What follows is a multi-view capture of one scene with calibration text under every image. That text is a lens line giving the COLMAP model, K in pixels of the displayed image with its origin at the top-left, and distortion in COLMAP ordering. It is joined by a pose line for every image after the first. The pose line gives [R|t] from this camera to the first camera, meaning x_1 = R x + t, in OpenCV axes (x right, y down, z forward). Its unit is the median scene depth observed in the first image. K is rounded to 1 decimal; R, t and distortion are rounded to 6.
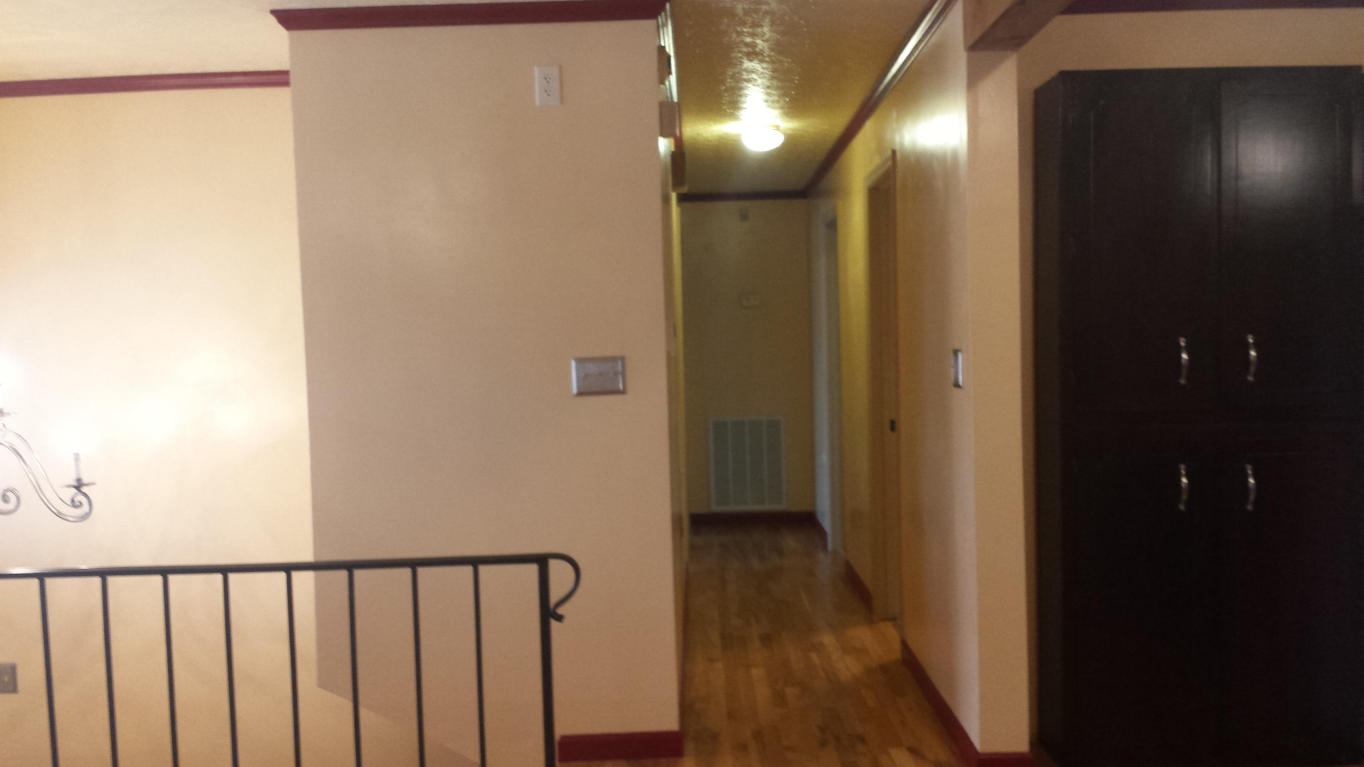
lens RADIAL K [[1261.6, 0, 681.2], [0, 1261.6, 391.1], [0, 0, 1]] dist [0.153254, -0.402450]
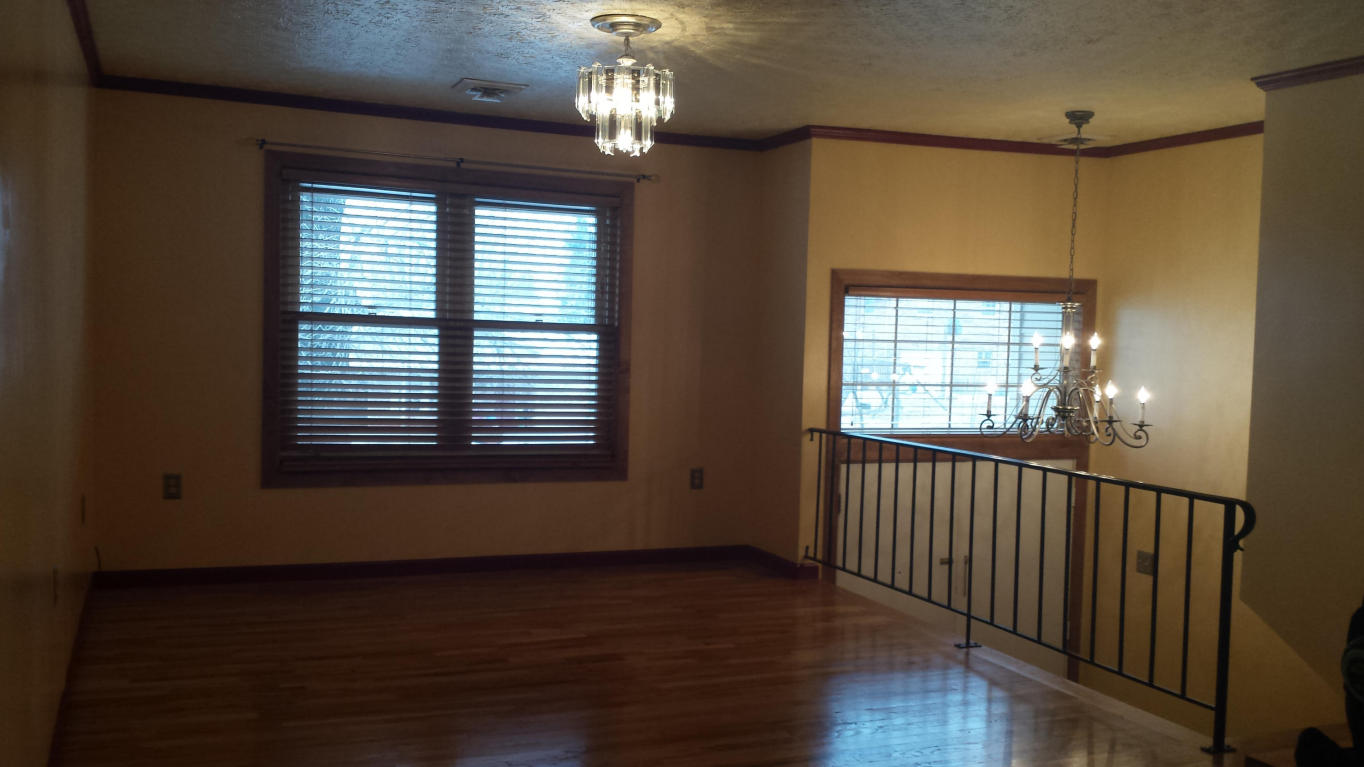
lens RADIAL K [[1261.6, 0, 681.2], [0, 1261.6, 391.1], [0, 0, 1]] dist [0.153254, -0.402450]
pose [[0.387585, 0.084811, -0.917924, 0.680893], [-0.066340, 0.995743, 0.063990, -0.022558], [0.919444, 0.036093, 0.391562, -0.038644]]
